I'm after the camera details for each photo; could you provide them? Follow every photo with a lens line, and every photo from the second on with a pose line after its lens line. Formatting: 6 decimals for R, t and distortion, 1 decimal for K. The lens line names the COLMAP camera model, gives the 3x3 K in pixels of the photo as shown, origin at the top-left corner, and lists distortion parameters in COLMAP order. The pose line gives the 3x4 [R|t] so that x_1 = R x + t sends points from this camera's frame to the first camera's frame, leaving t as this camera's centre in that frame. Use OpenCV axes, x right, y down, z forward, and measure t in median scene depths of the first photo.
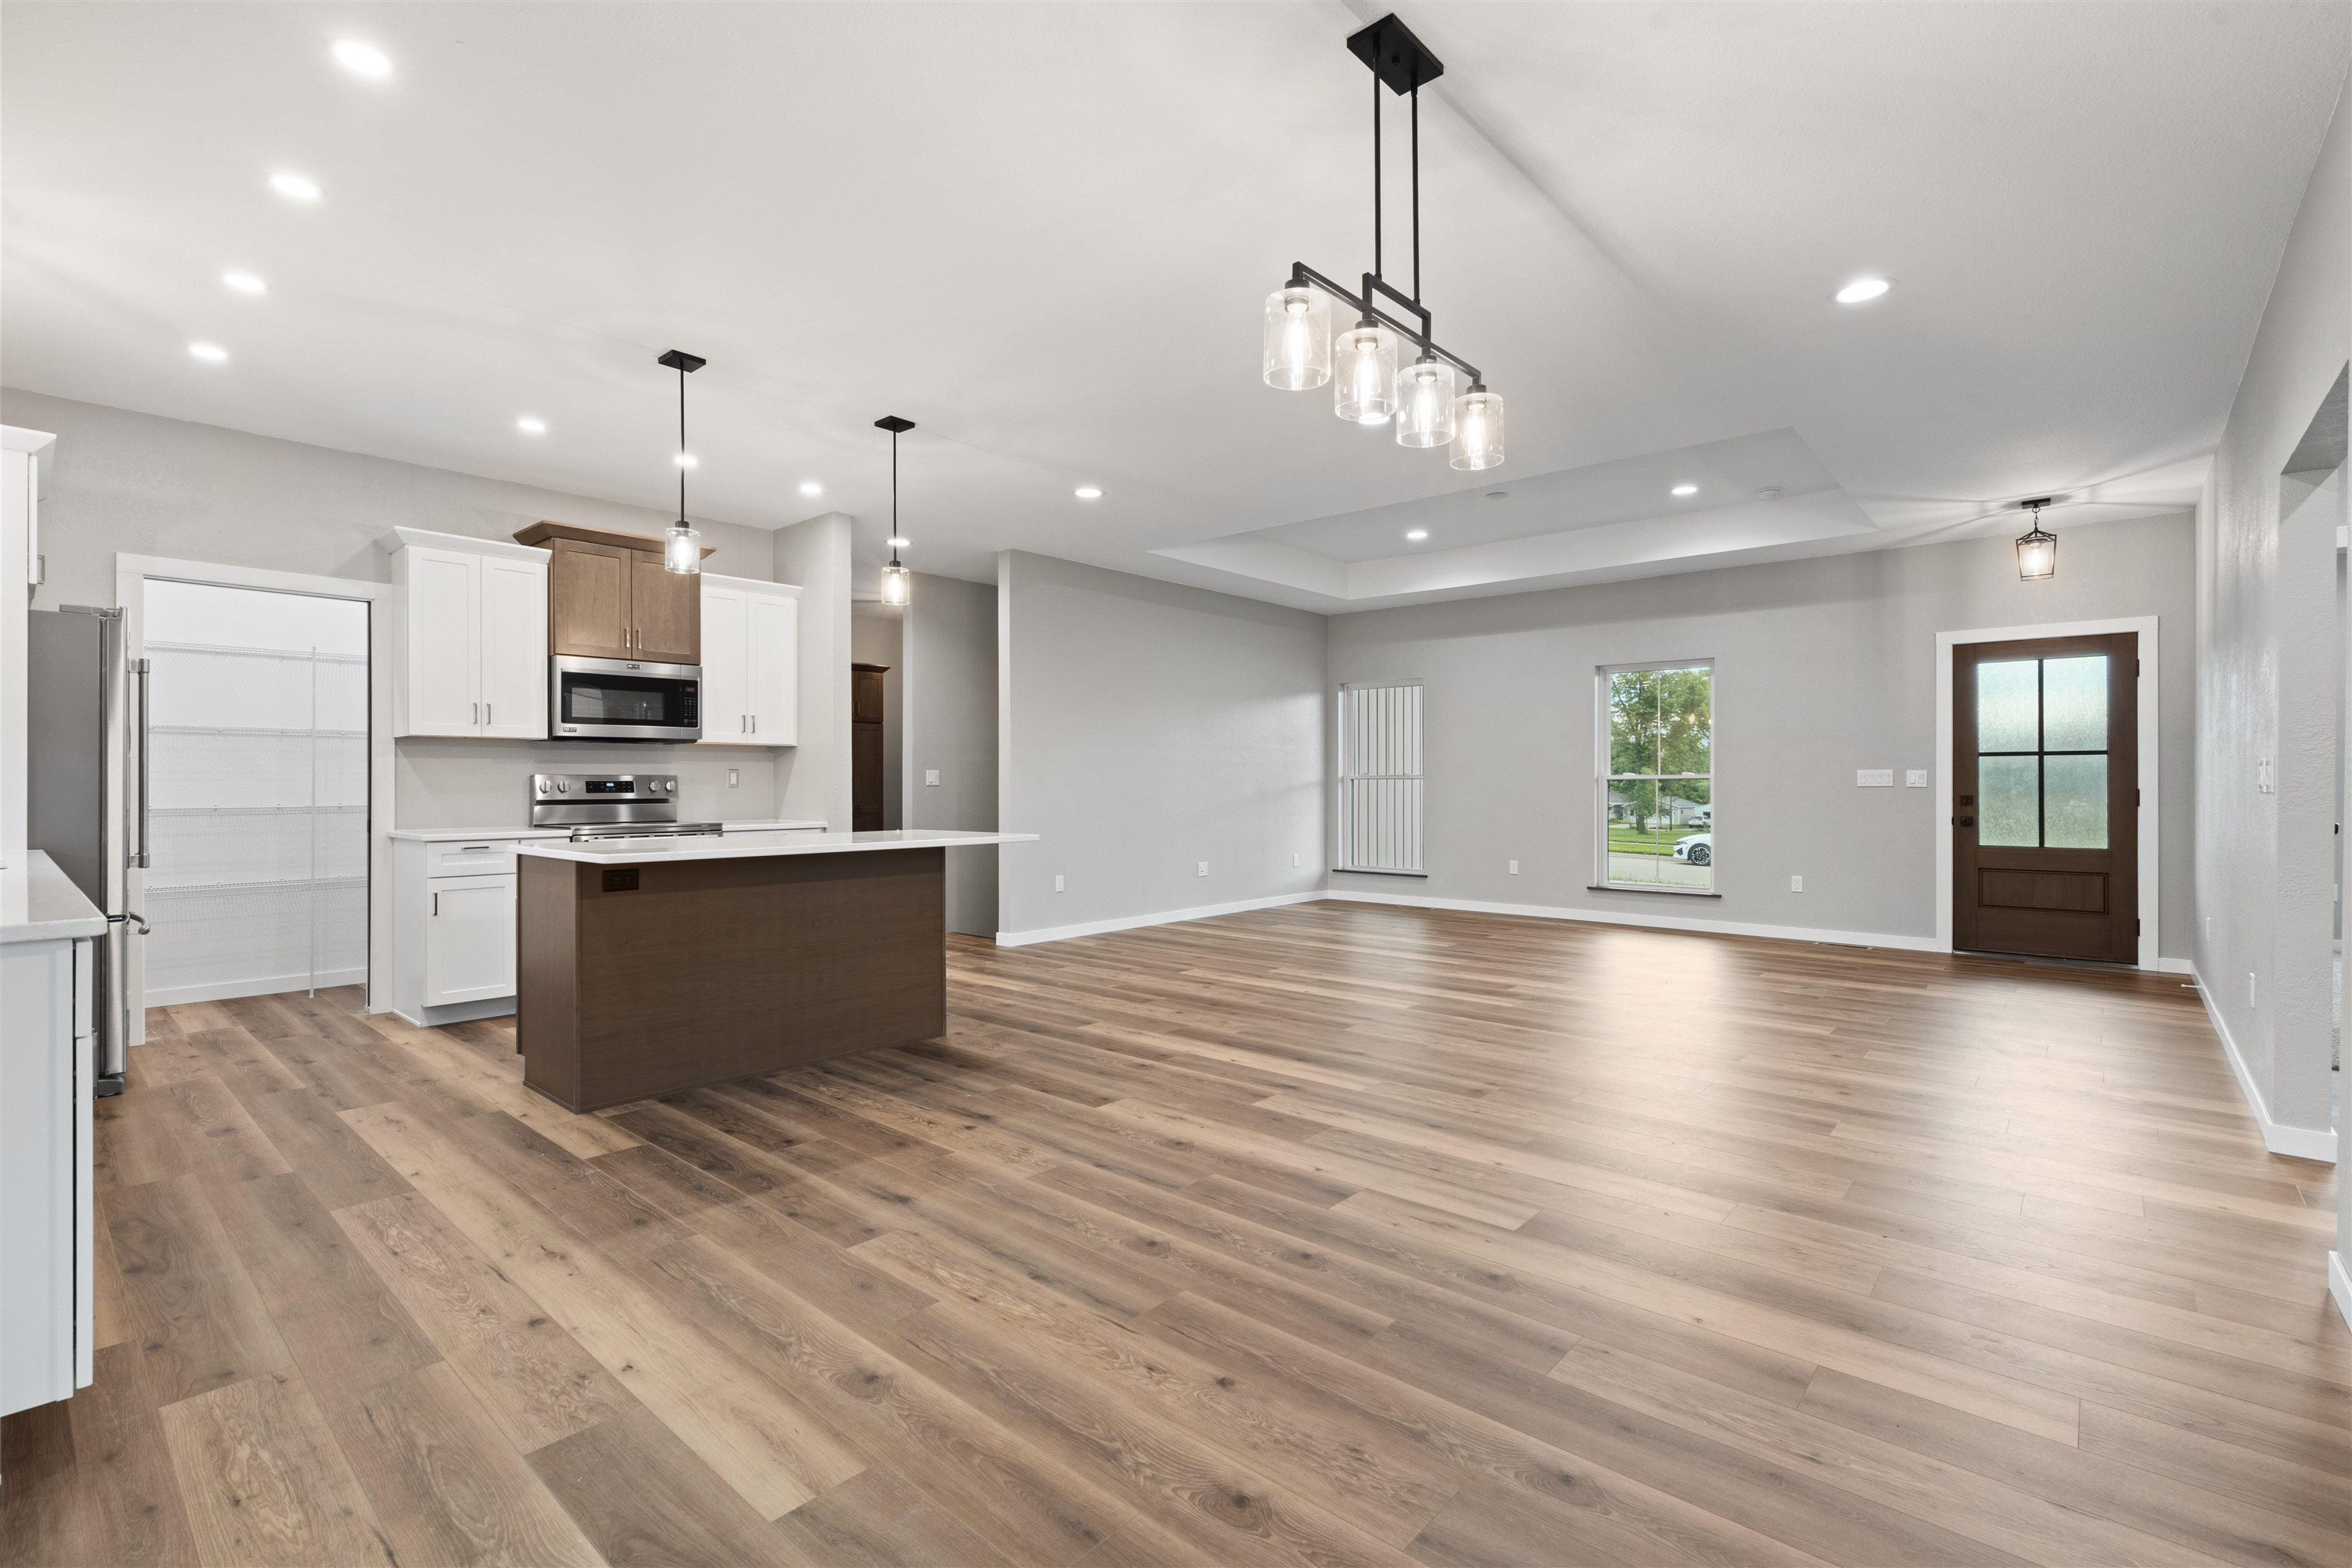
lens RADIAL K [[1053.0, 0, 1178.5], [0, 1053.0, 784.5], [0, 0, 1]] dist [0.000889, -0.000498]
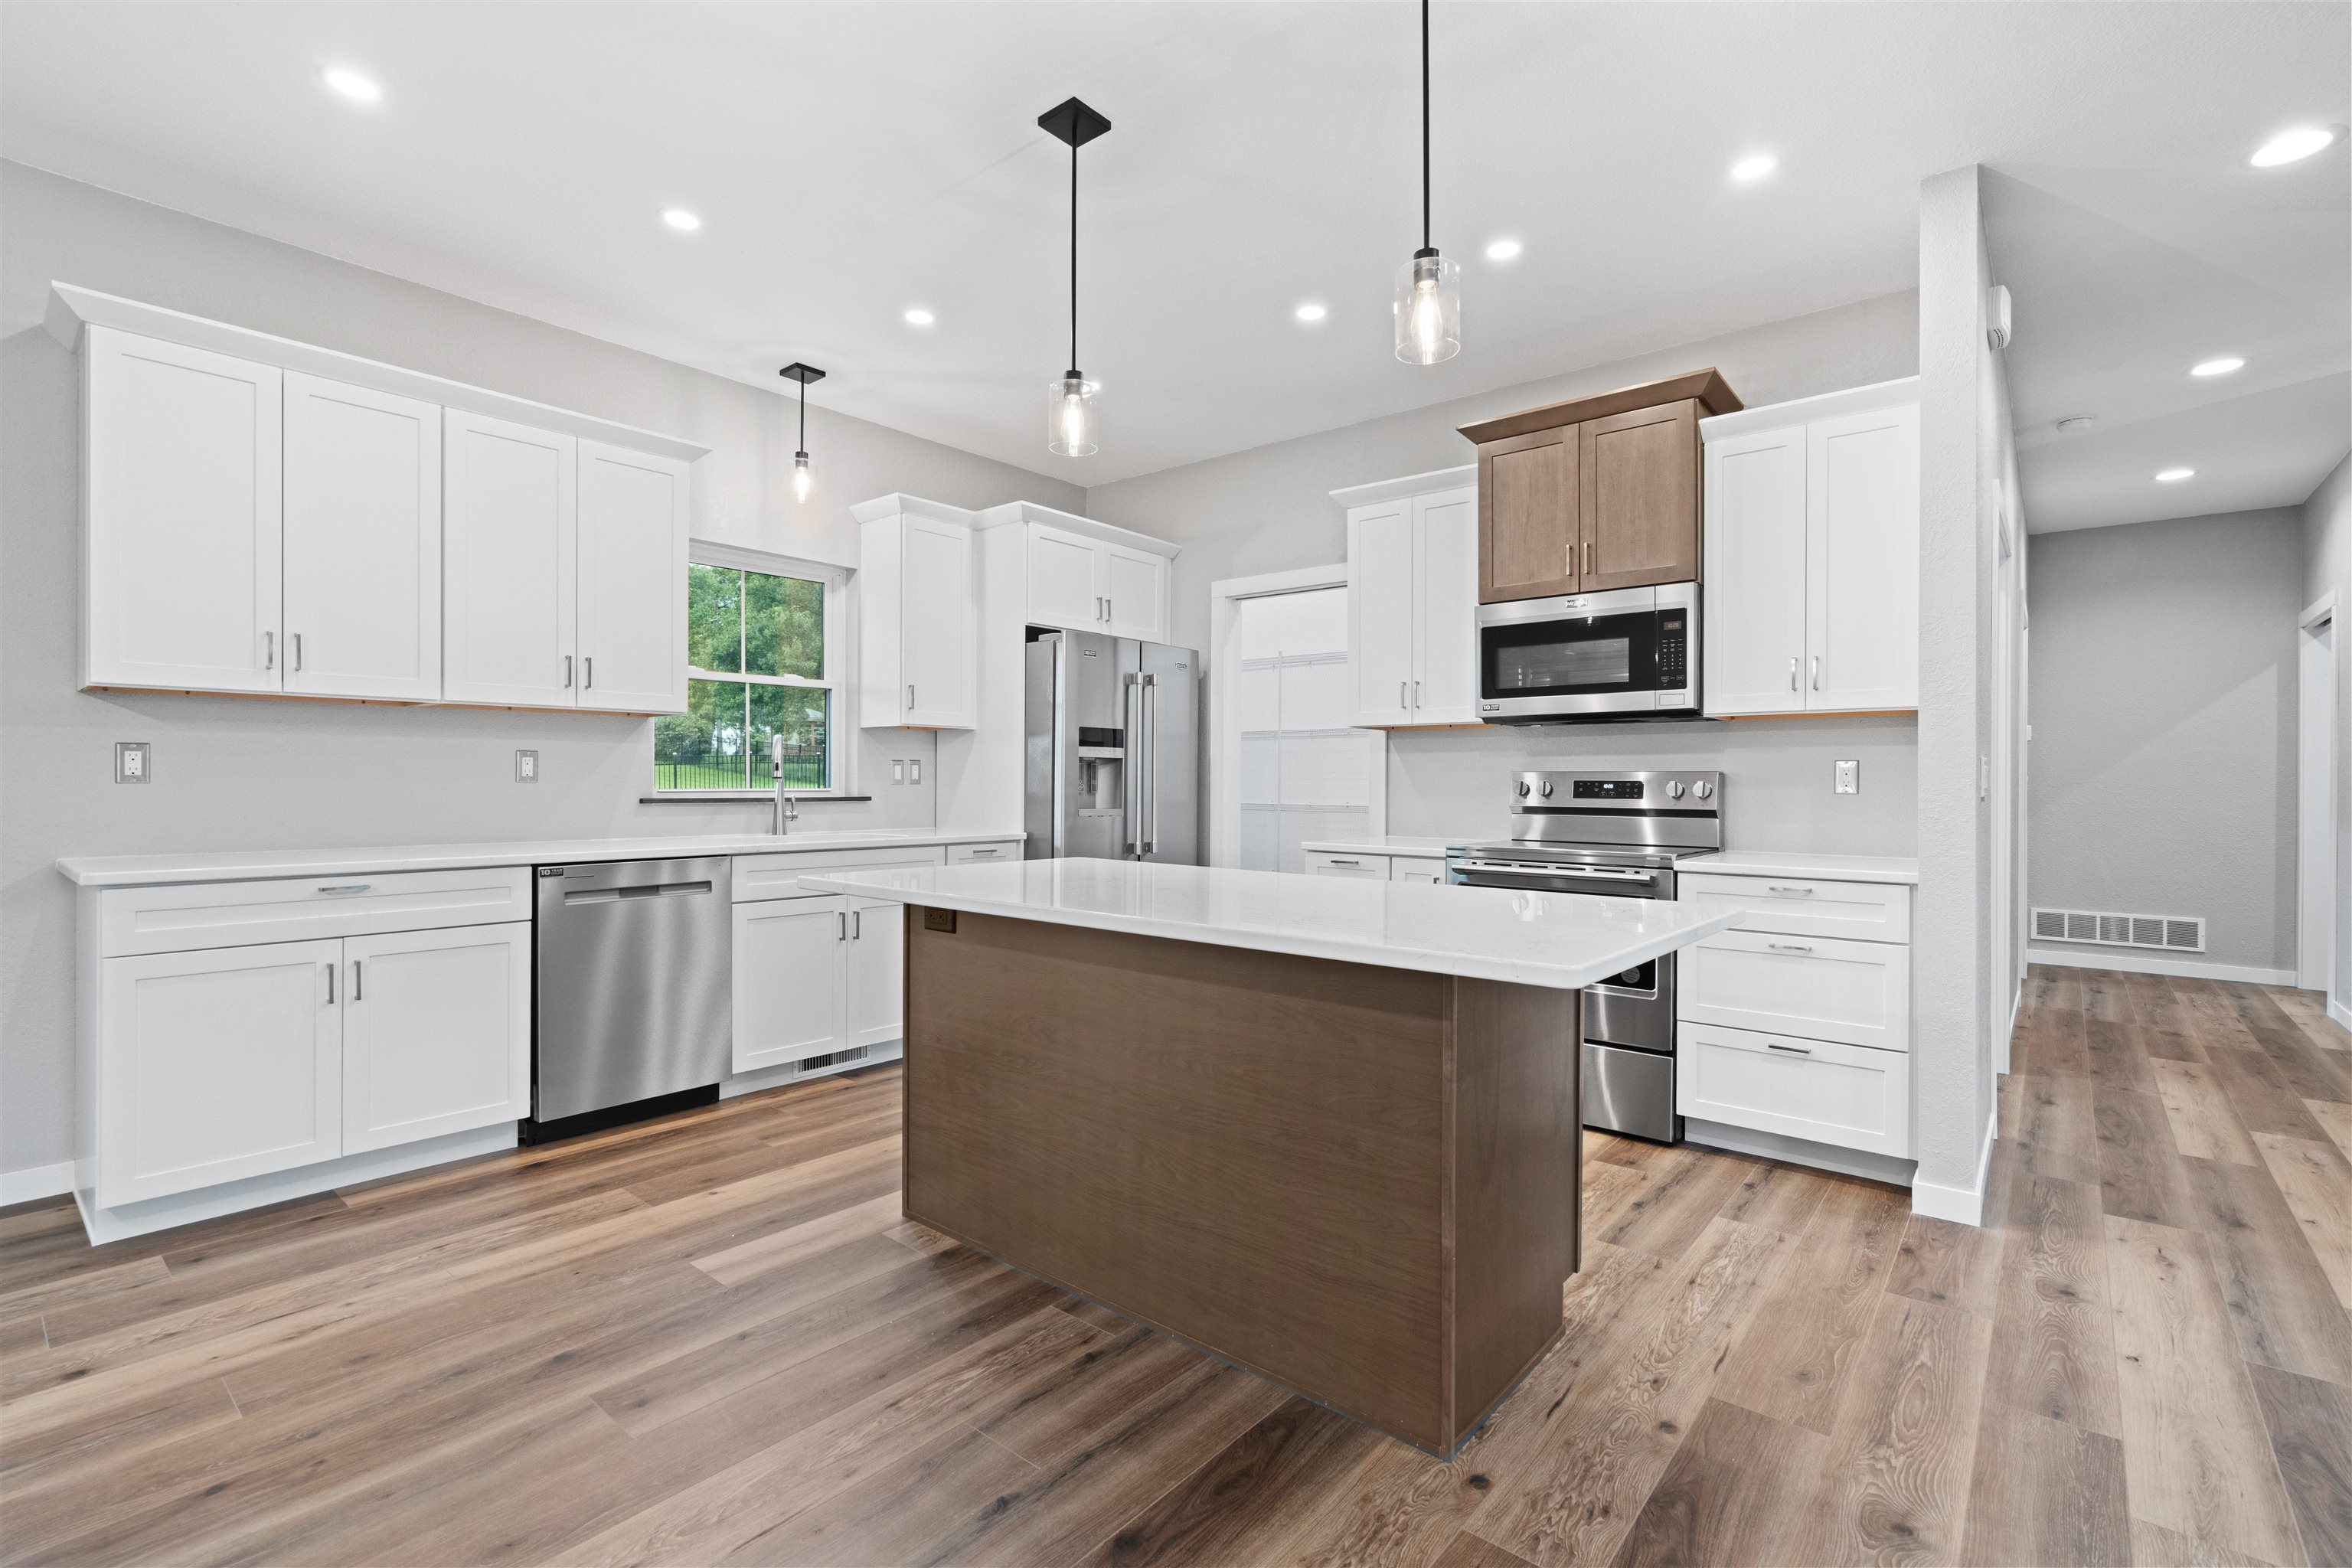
lens RADIAL K [[1053.0, 0, 1191.8], [0, 1053.0, 784.5], [0, 0, 1]] dist [0.000889, -0.000498]
pose [[0.031085, 0.002848, -0.999513, 0.177693], [-0.009208, 0.999954, 0.002562, -0.000424], [0.999474, 0.009124, 0.031109, 1.089516]]
